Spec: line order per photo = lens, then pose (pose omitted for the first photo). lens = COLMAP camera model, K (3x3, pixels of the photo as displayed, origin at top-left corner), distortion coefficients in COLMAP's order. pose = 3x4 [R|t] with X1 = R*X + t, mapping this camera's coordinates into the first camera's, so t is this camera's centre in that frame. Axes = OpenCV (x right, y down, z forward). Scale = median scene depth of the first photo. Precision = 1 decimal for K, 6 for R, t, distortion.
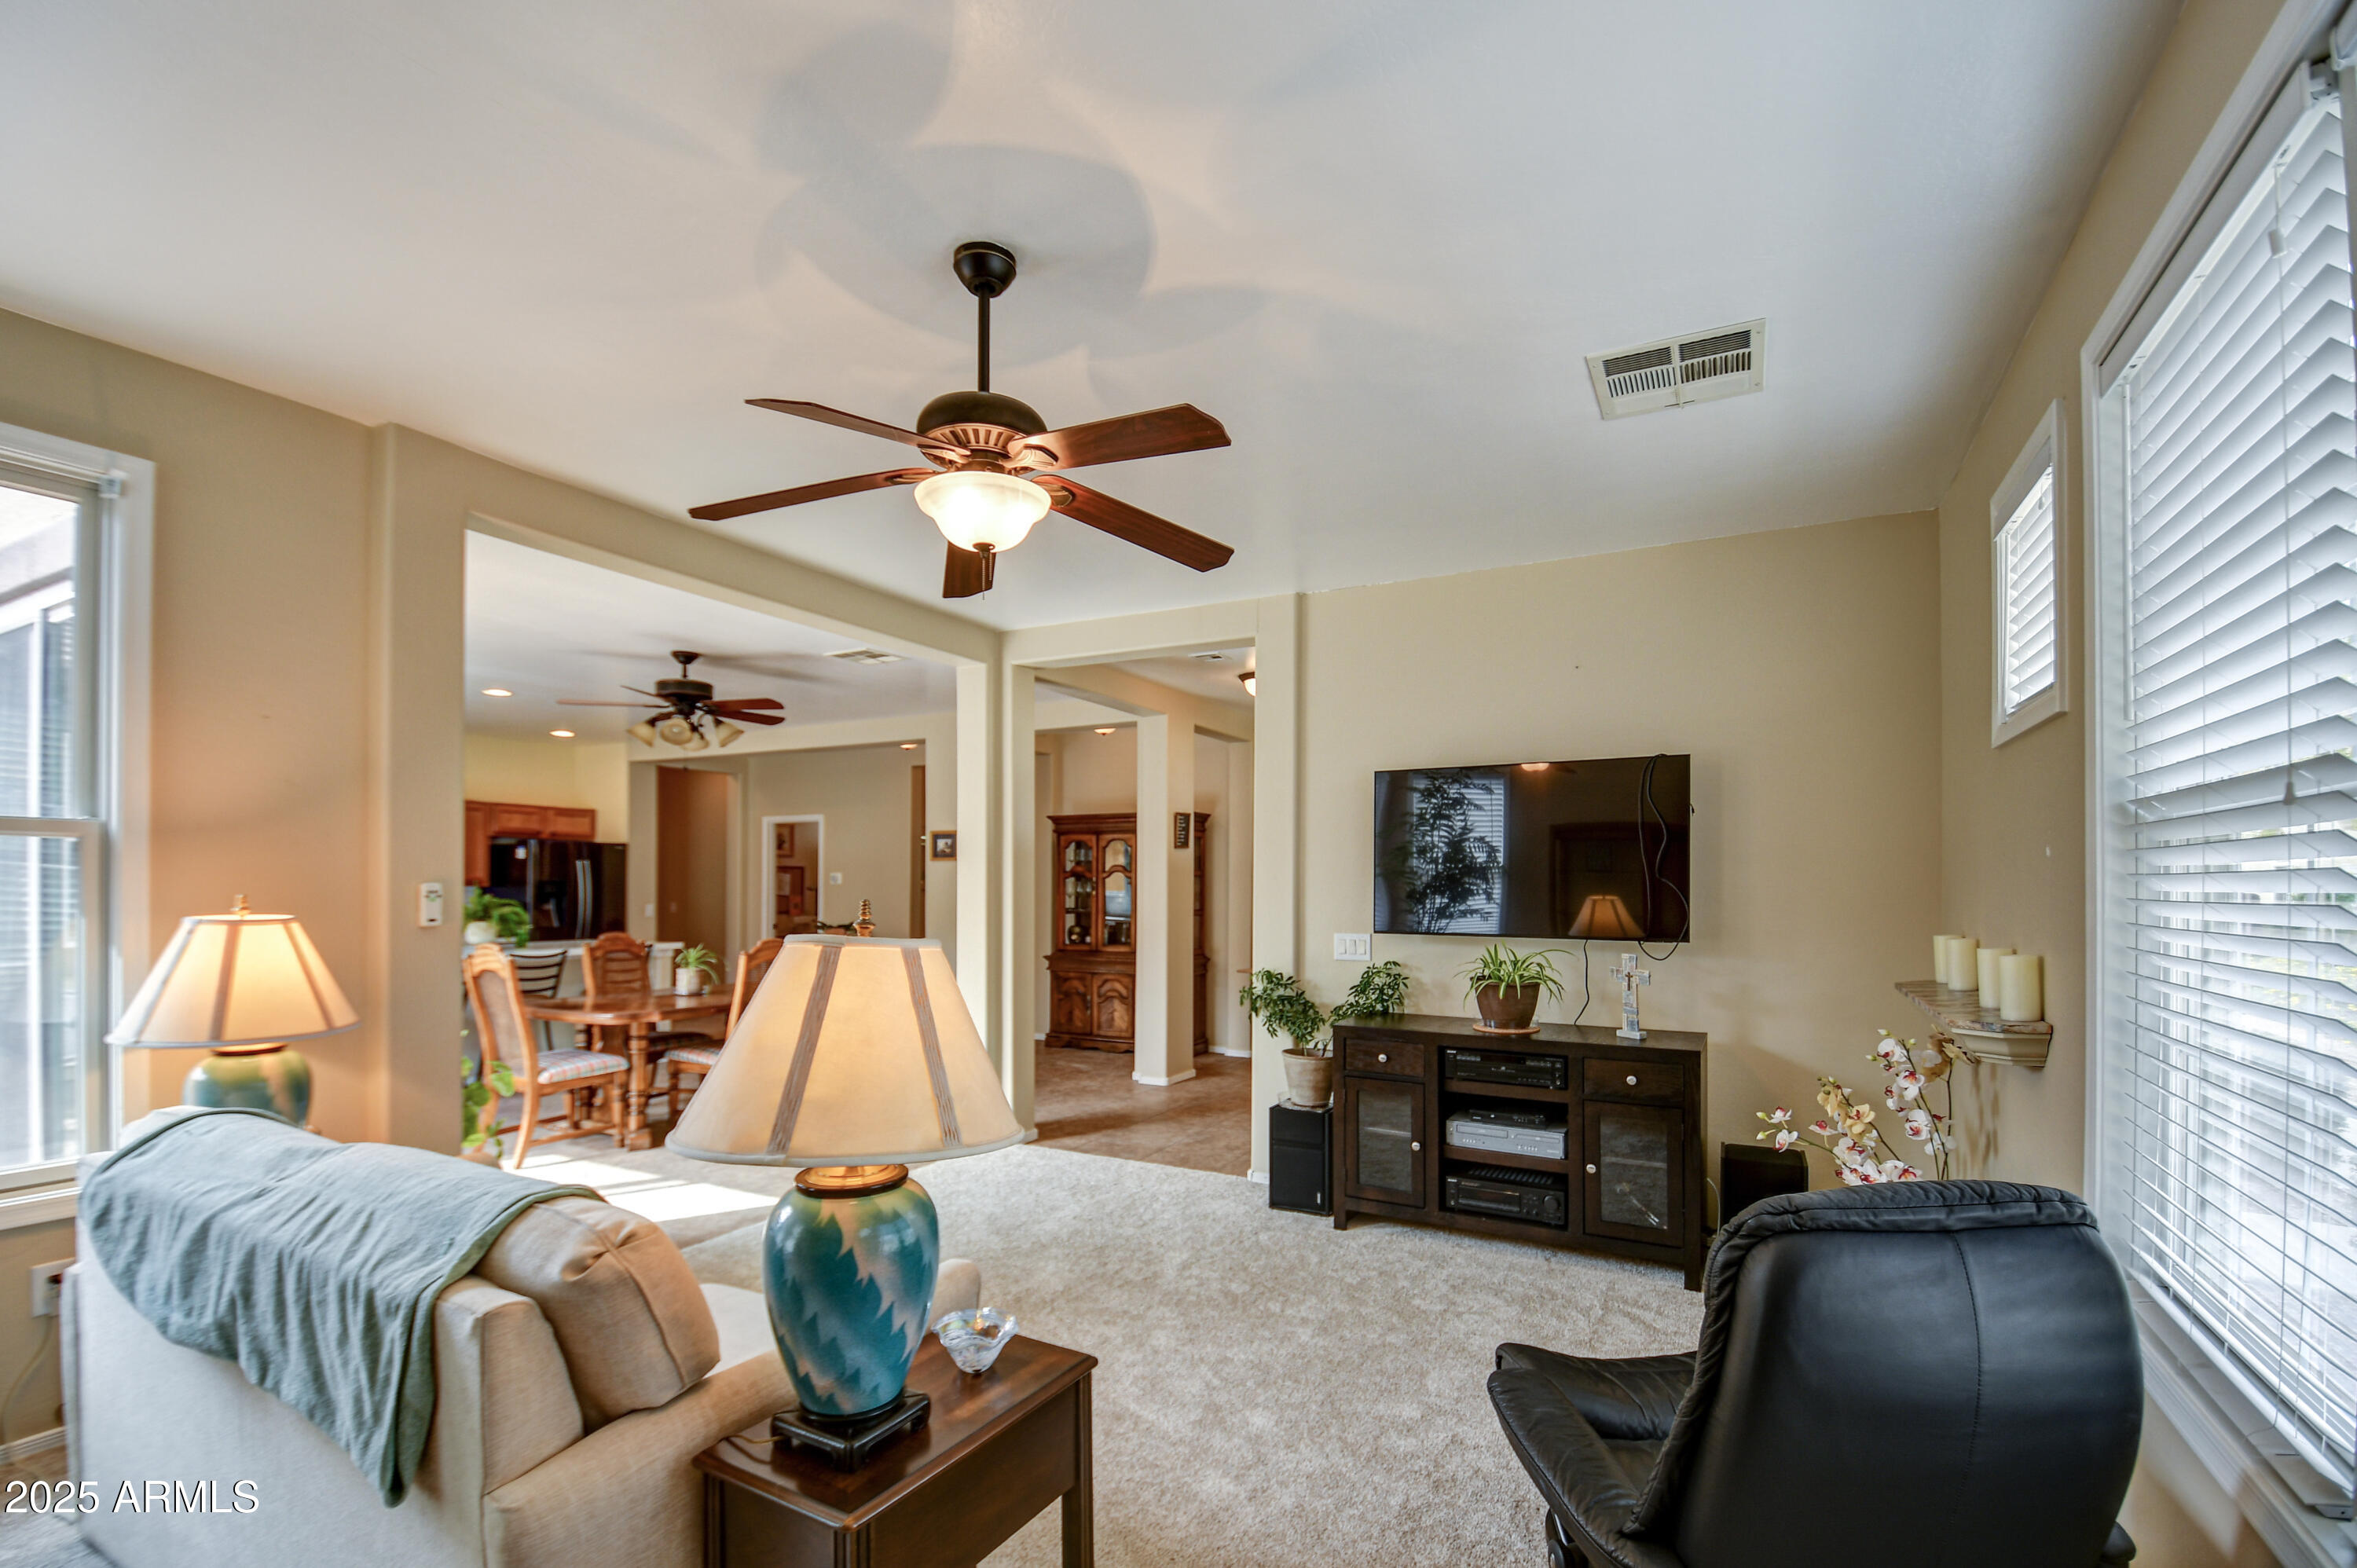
lens RADIAL K [[1057.2, 0, 1186.6], [0, 1057.2, 866.2], [0, 0, 1]] dist [0.019958, -0.000147]
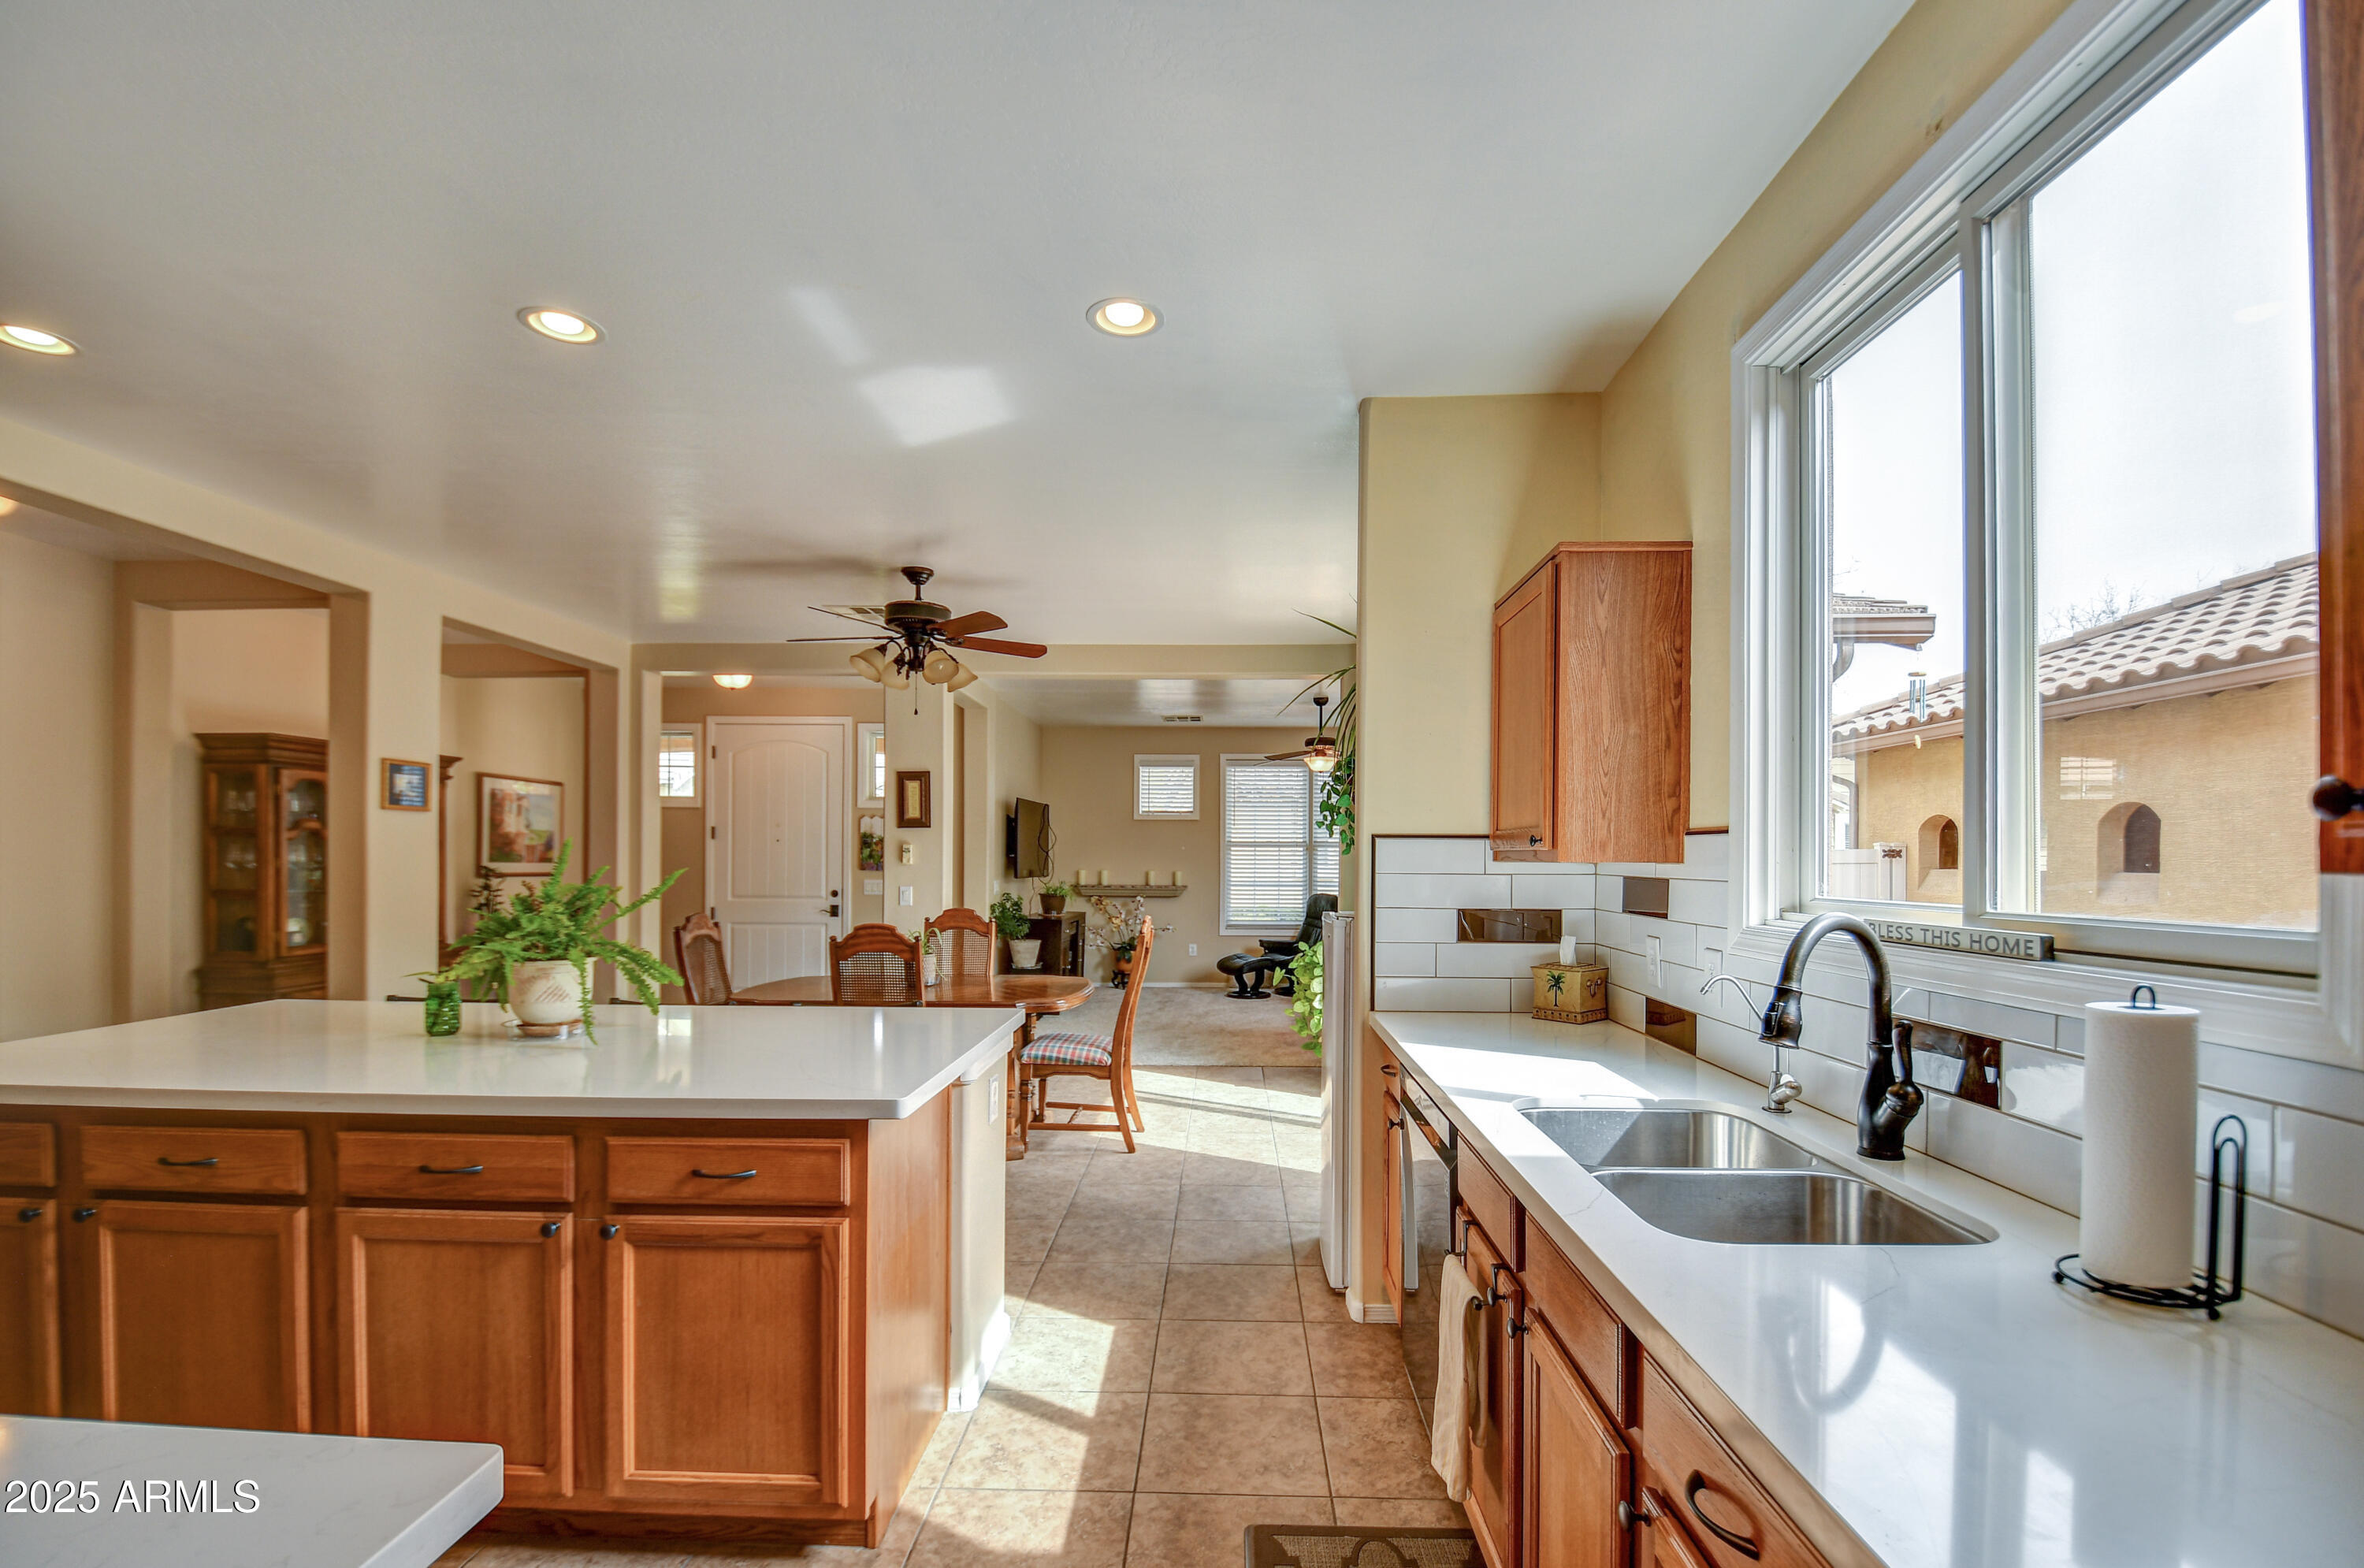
lens RADIAL K [[1045.8, 0, 1207.0], [0, 1045.8, 851.8], [0, 0, 1]] dist [-0.002099, -0.000271]
pose [[-0.449476, 0.001440, 0.893291, -1.095199], [-0.020727, 0.999713, -0.012041, 0.018595], [-0.893052, -0.023927, -0.449317, 0.984804]]
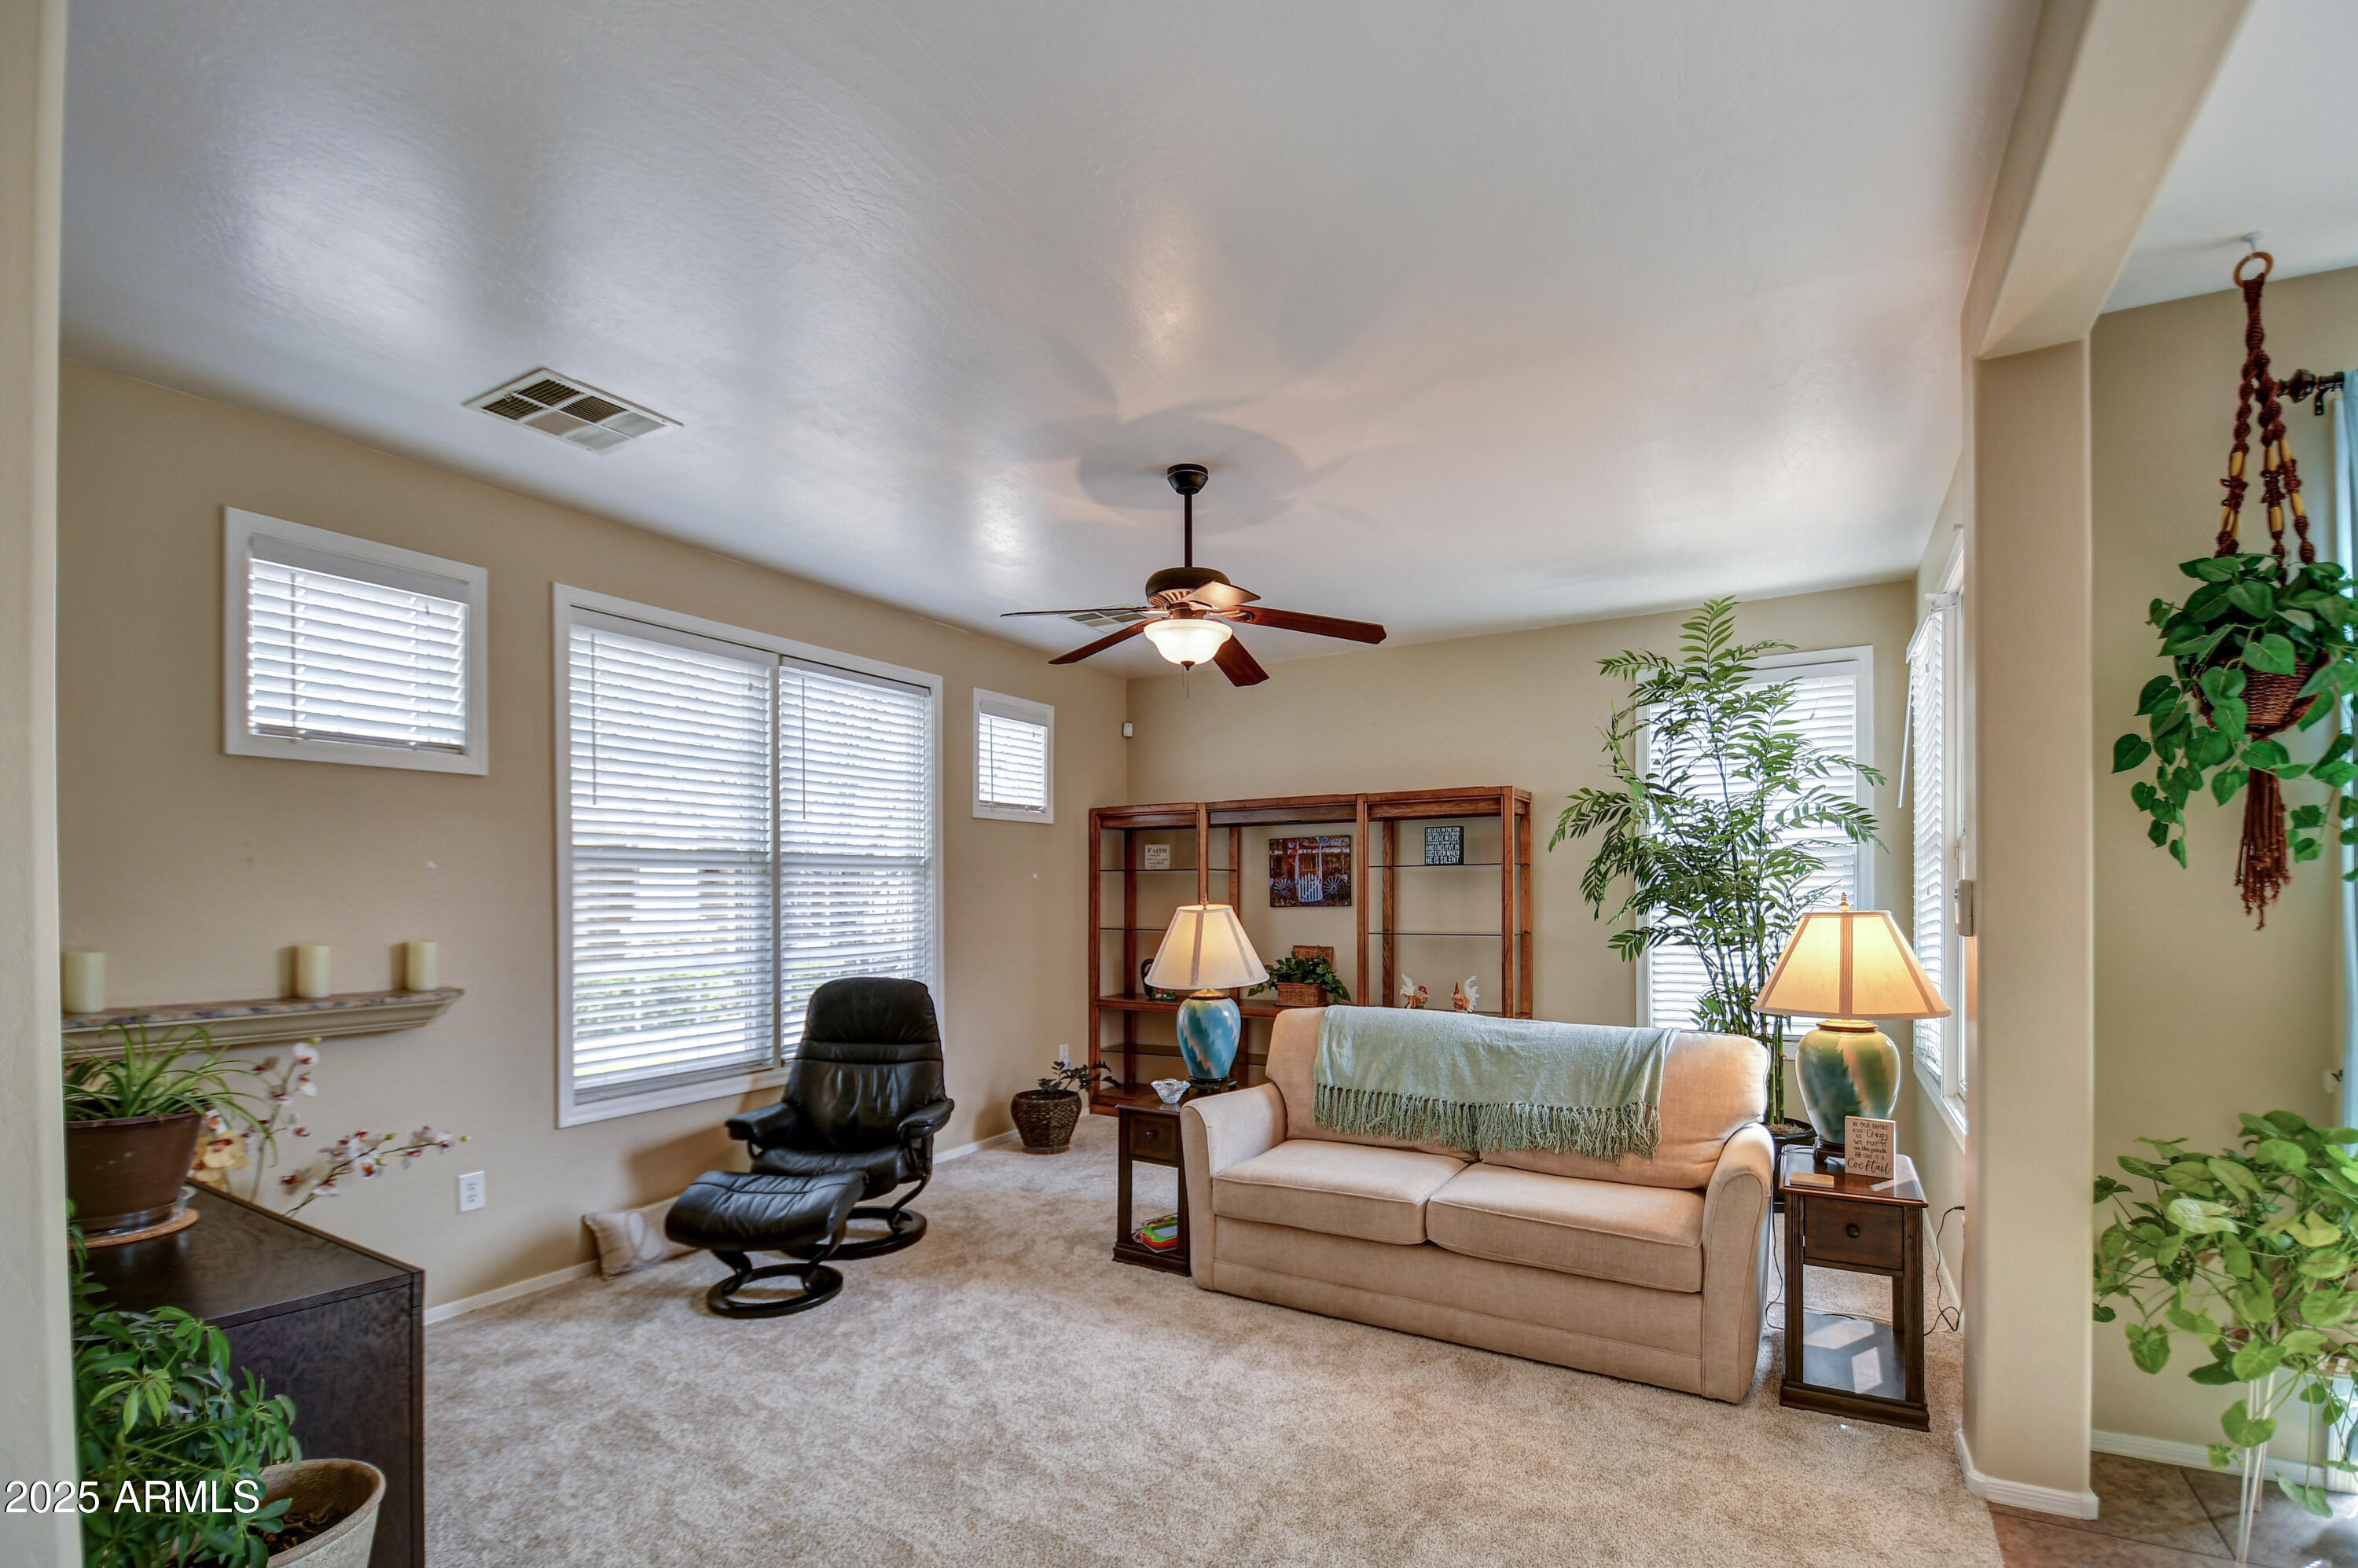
lens RADIAL K [[1047.2, 0, 1189.3], [0, 1047.2, 890.8], [0, 0, 1]] dist [-0.003703, -0.000680]
pose [[-0.999470, 0.003888, 0.032315, -0.074887], [0.003353, 0.999857, -0.016583, 0.015859], [-0.032375, -0.016466, -0.999340, 0.781426]]
